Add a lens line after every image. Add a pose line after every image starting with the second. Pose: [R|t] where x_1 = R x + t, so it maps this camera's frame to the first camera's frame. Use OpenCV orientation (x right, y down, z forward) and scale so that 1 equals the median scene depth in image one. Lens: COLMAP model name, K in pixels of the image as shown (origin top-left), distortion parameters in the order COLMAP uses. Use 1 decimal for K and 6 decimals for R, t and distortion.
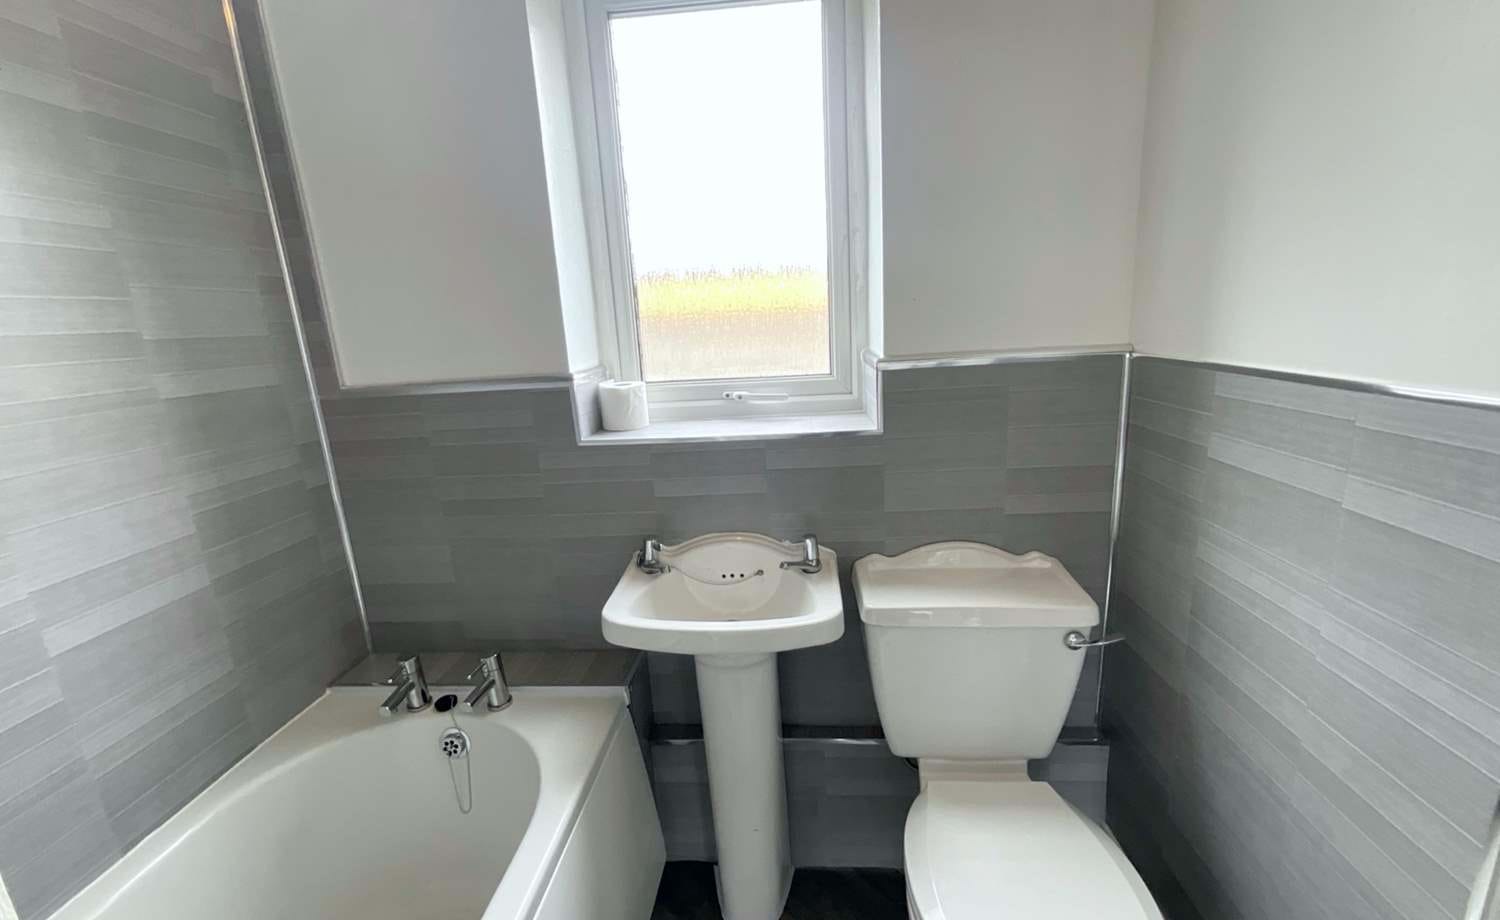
lens RADIAL K [[608.7, 0, 750.2], [0, 608.7, 461.6], [0, 0, 1]] dist [0.000710, -0.000024]
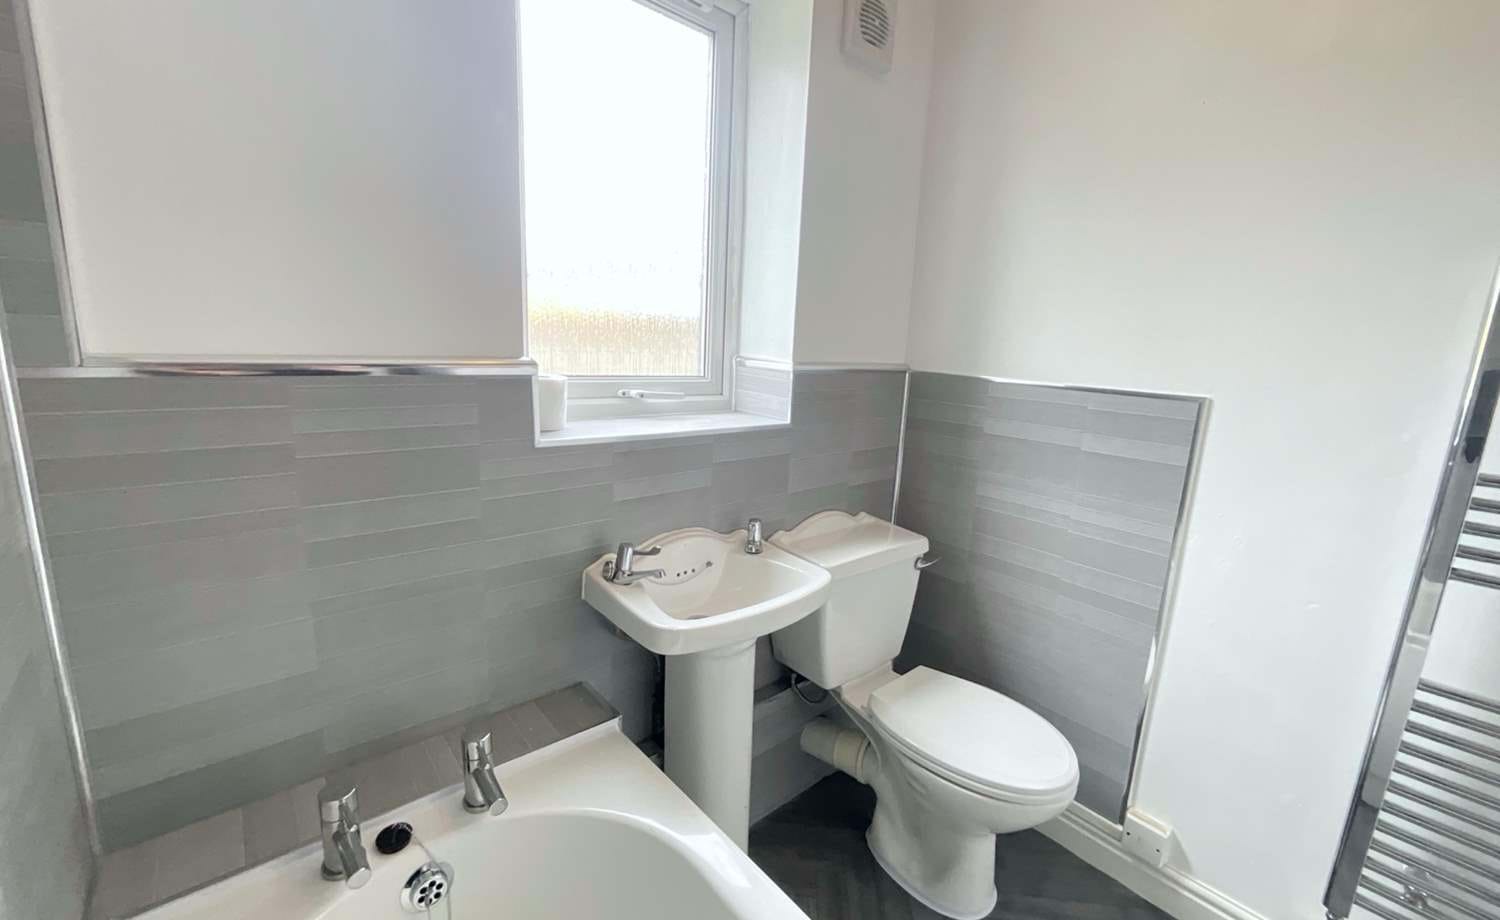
lens RADIAL K [[608.7, 0, 756.3], [0, 608.7, 457.6], [0, 0, 1]] dist [0.000710, -0.000024]
pose [[0.691222, -0.050844, 0.720852, -0.672842], [0.079186, 0.996844, -0.005621, 0.015169], [-0.718291, 0.060967, 0.693067, 0.221114]]
